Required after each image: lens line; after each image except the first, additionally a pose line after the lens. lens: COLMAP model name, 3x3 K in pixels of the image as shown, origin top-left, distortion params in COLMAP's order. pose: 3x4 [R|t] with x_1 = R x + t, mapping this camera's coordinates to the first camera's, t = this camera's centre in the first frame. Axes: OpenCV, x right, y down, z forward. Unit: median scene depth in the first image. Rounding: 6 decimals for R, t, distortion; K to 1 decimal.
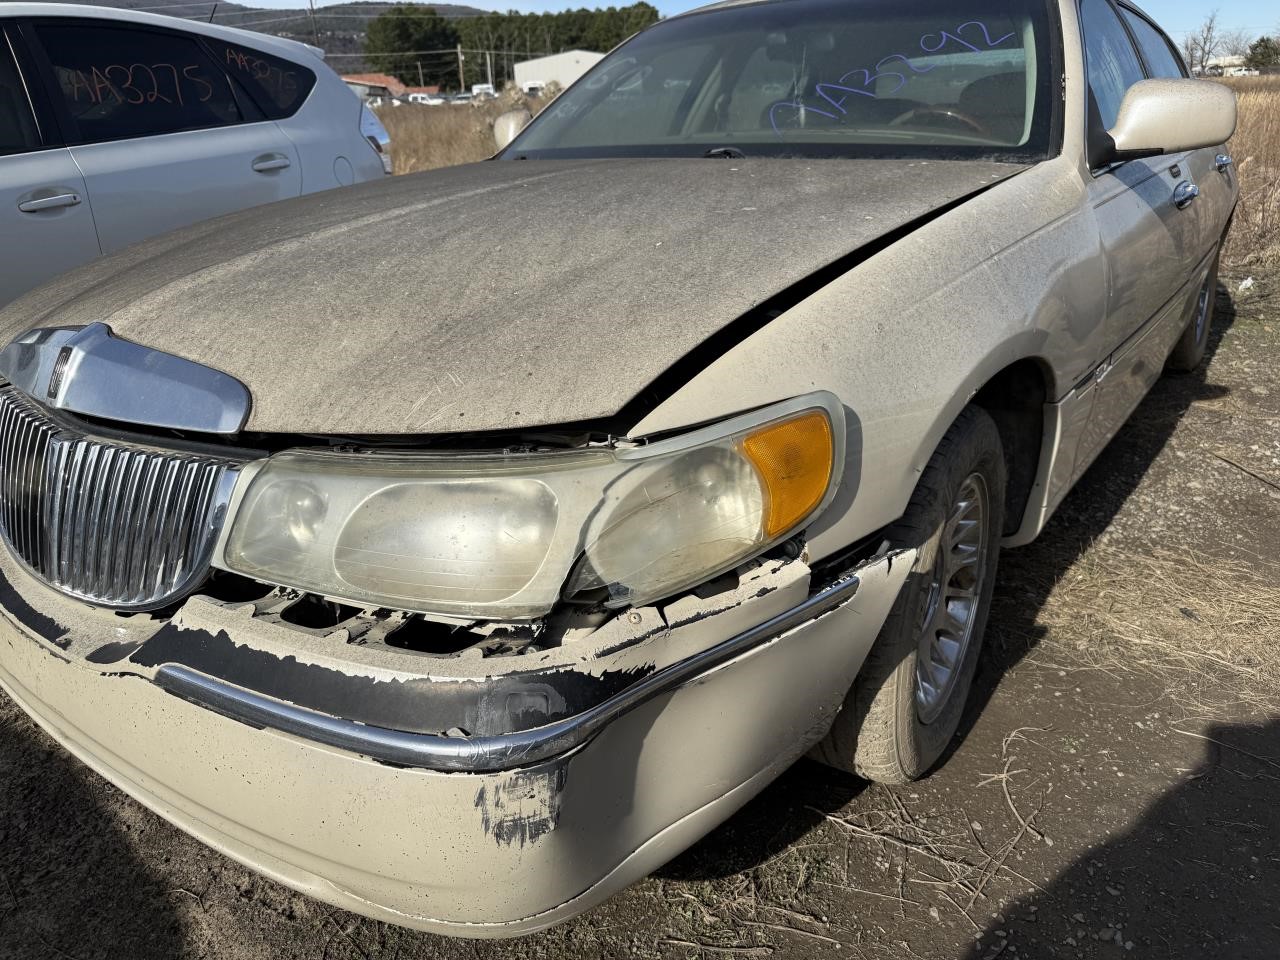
lens RADIAL K [[916.8, 0, 648.5], [0, 916.8, 477.5], [0, 0, 1]] dist [0.033787, -0.037840]
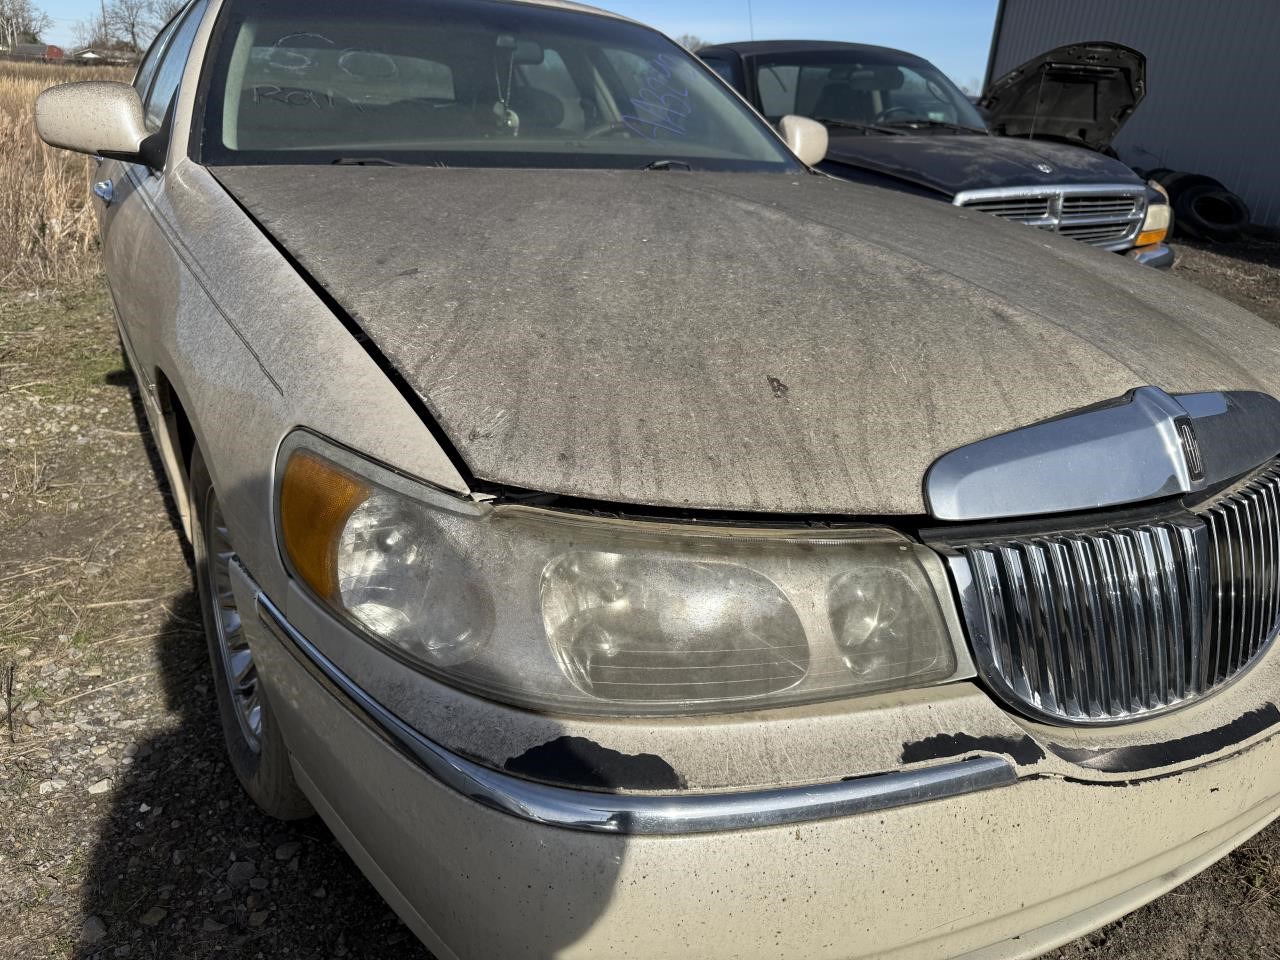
lens RADIAL K [[916.8, 0, 641.8], [0, 916.8, 473.3], [0, 0, 1]] dist [0.033787, -0.037840]
pose [[0.408111, -0.286213, 0.866907, -1.628978], [0.280022, 0.943057, 0.179529, -0.394608], [-0.868926, 0.169486, 0.465018, 1.084578]]
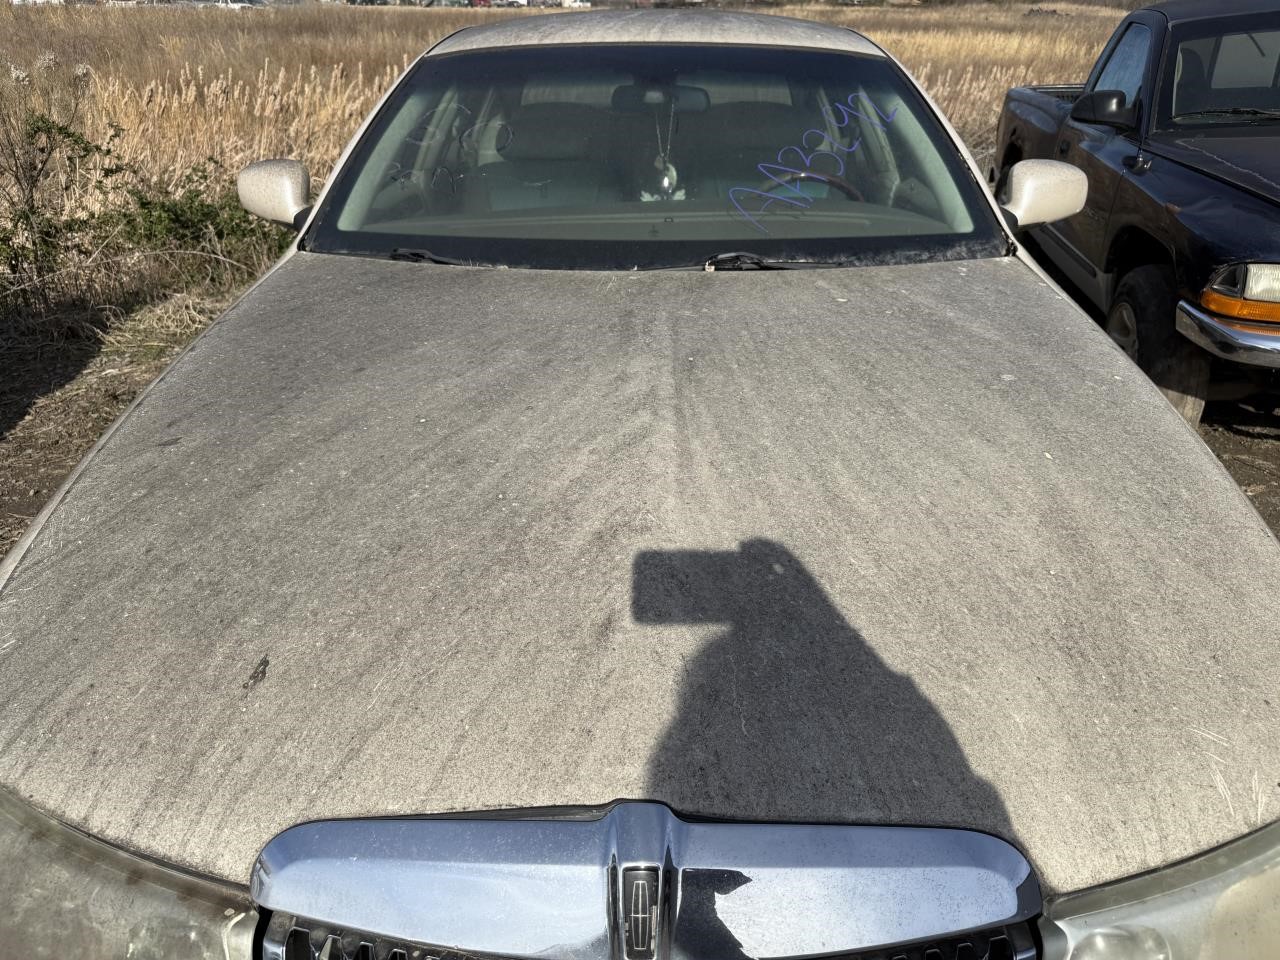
lens RADIAL K [[916.8, 0, 646.9], [0, 916.8, 475.3], [0, 0, 1]] dist [0.033787, -0.037840]
pose [[0.818306, -0.223853, 0.529400, -0.925508], [0.184560, 0.974604, 0.126826, -0.487611], [-0.544346, -0.006076, 0.838839, 0.508241]]
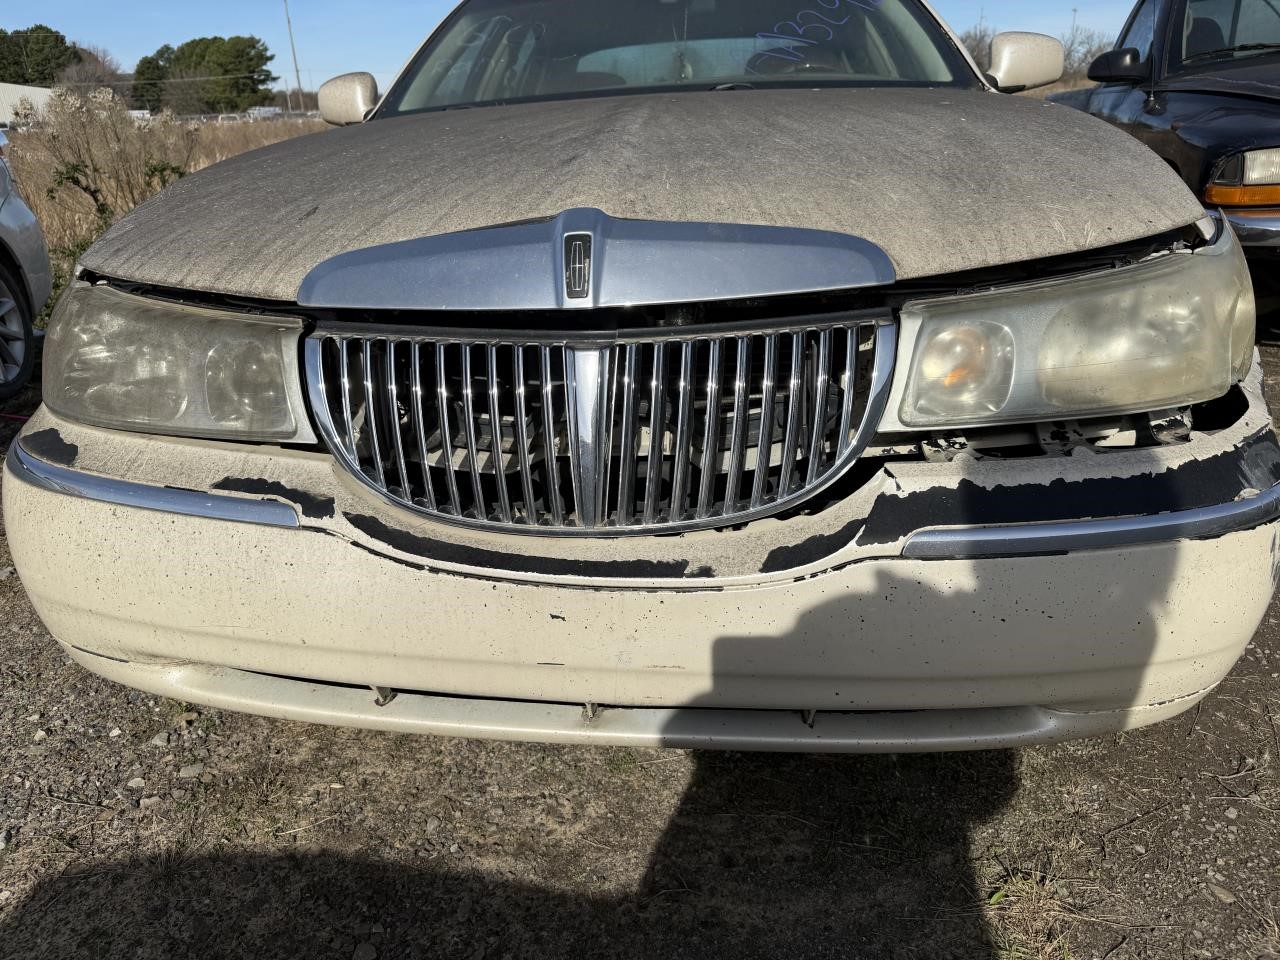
lens RADIAL K [[916.8, 0, 644.1], [0, 916.8, 480.5], [0, 0, 1]] dist [0.033787, -0.037840]
pose [[0.857975, -0.193126, 0.476006, -1.047584], [0.207464, 0.977976, 0.022844, 0.068346], [-0.469934, 0.079154, 0.879145, 0.287041]]
